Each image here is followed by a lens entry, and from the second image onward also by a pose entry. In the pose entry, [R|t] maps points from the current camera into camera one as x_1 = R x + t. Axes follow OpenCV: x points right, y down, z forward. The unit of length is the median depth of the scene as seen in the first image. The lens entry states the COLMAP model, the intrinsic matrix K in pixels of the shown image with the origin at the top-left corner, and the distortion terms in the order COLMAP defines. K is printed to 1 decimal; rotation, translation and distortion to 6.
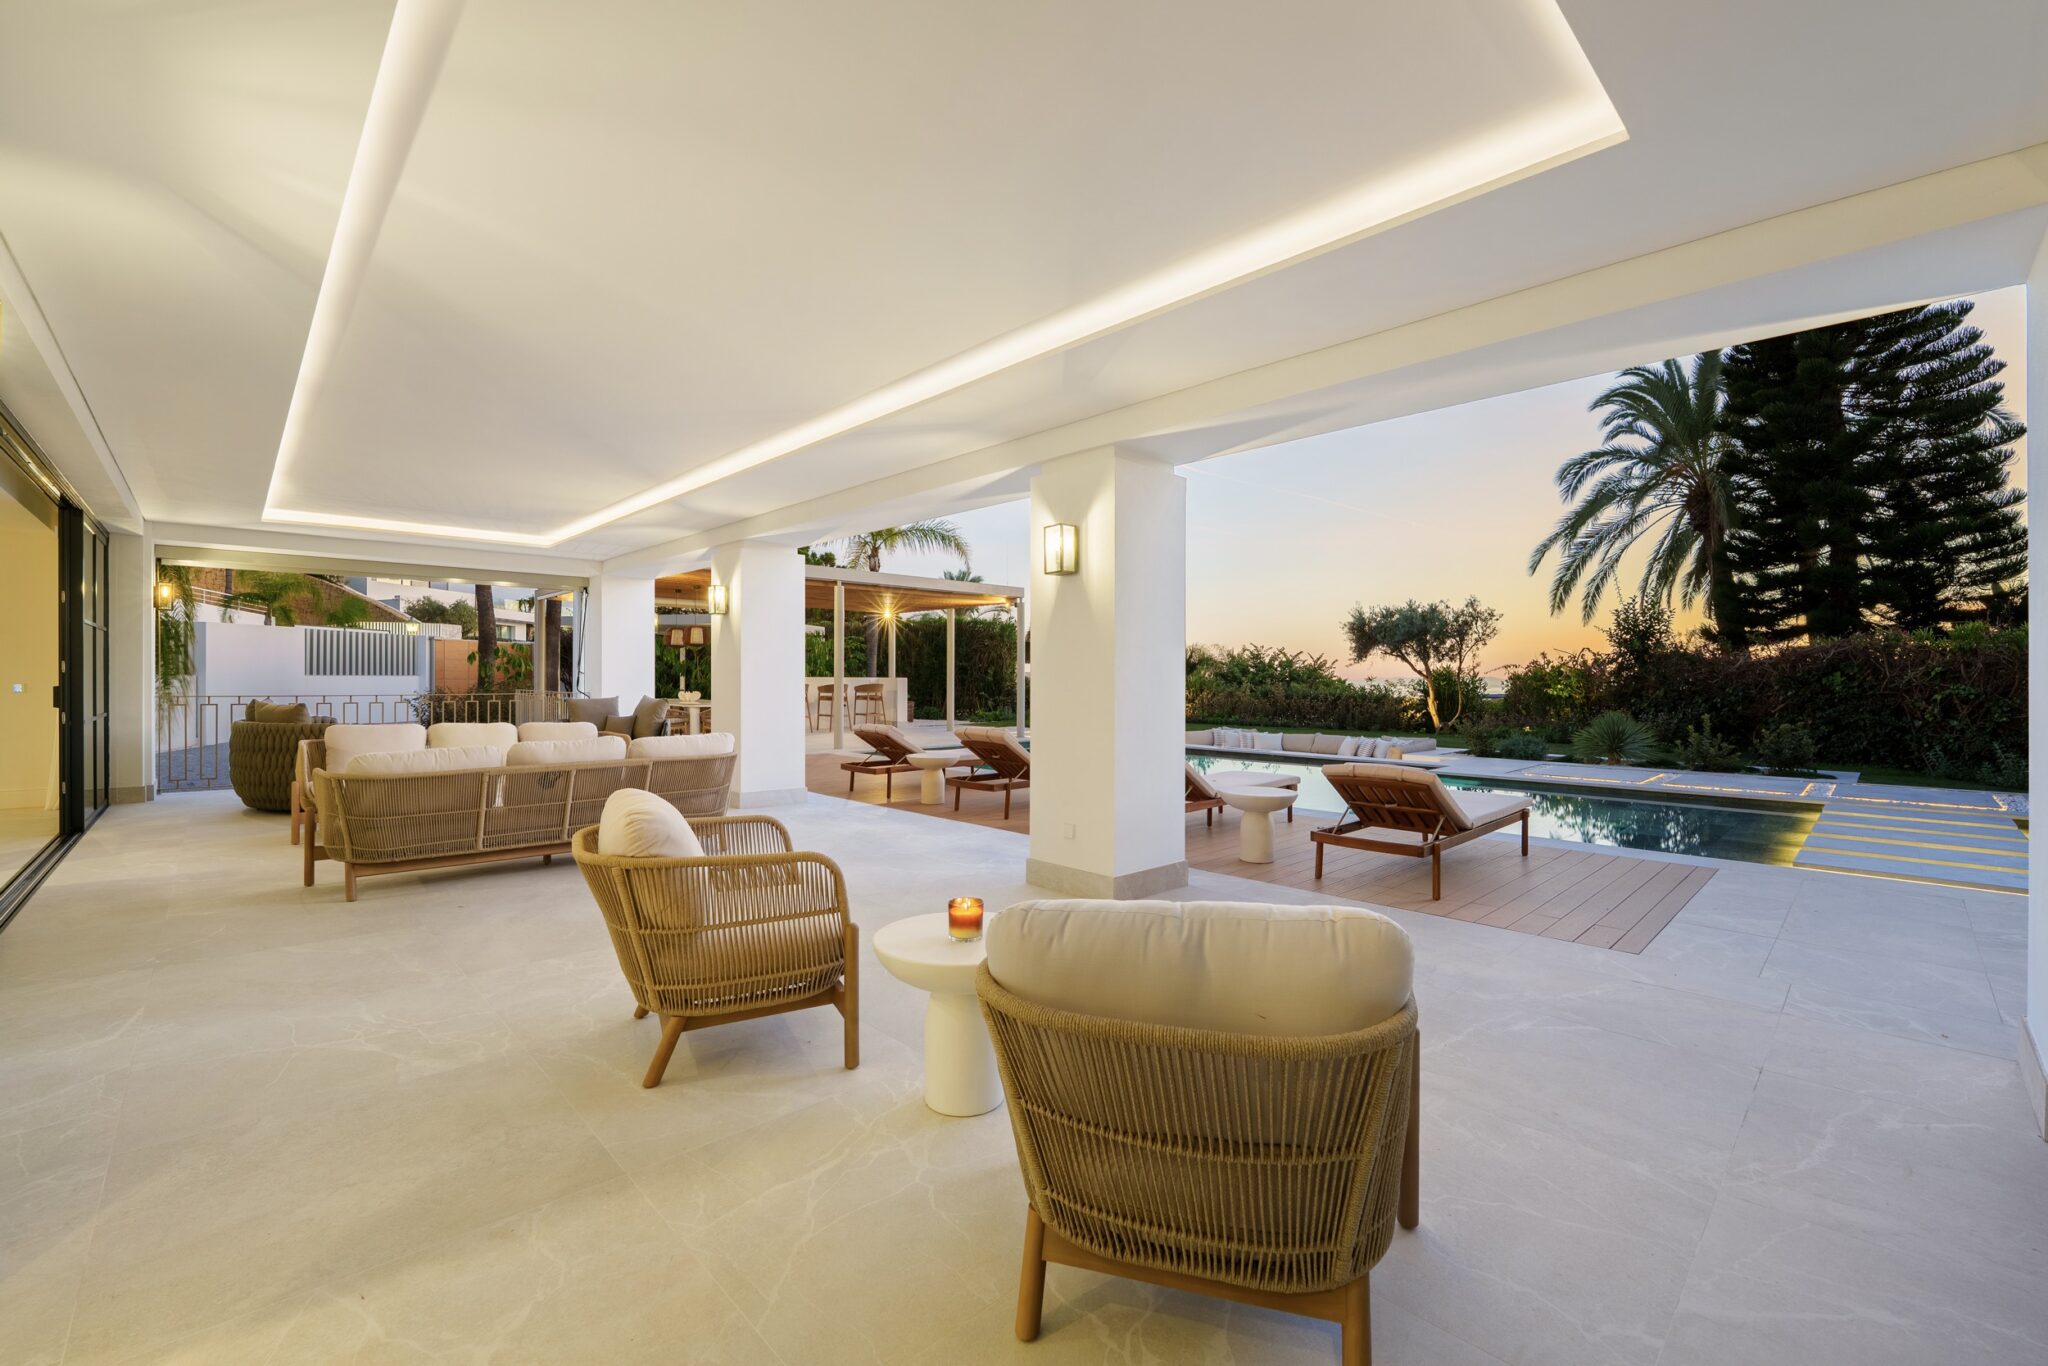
lens RADIAL K [[842.2, 0, 1024.0], [0, 842.2, 683.0], [0, 0, 1]] dist [-0.000306, -0.000401]
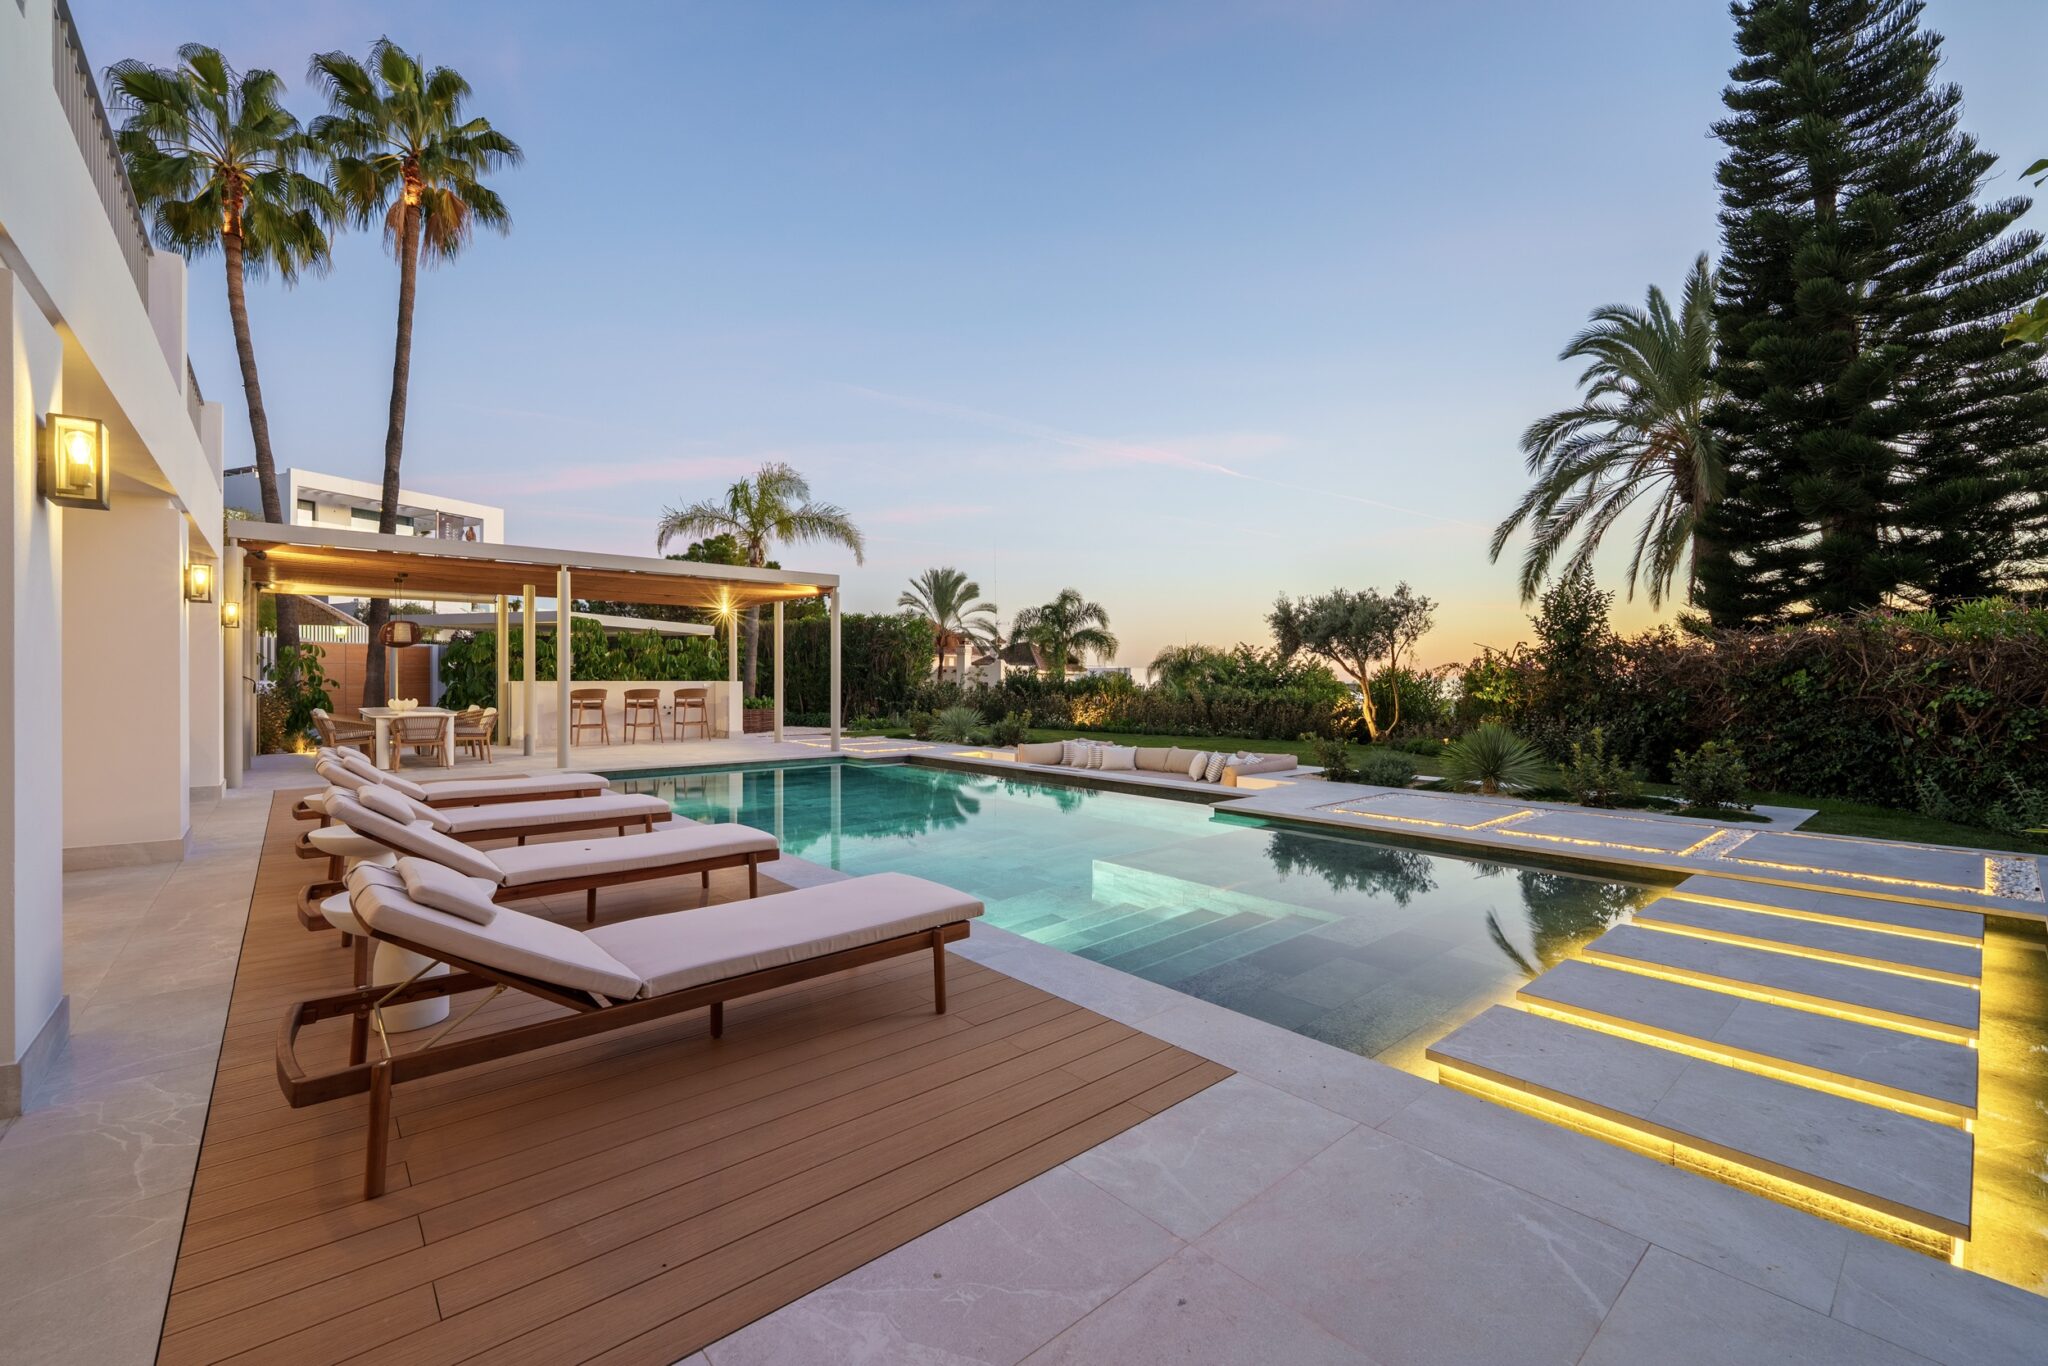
lens RADIAL K [[843.3, 0, 1024.0], [0, 843.3, 683.0], [0, 0, 1]] dist [0.006820, 0.000252]
pose [[0.998771, -0.003009, -0.049471, 0.208715], [0.002884, 0.999992, -0.002603, -0.000998], [0.049479, 0.002458, 0.998772, 0.144979]]
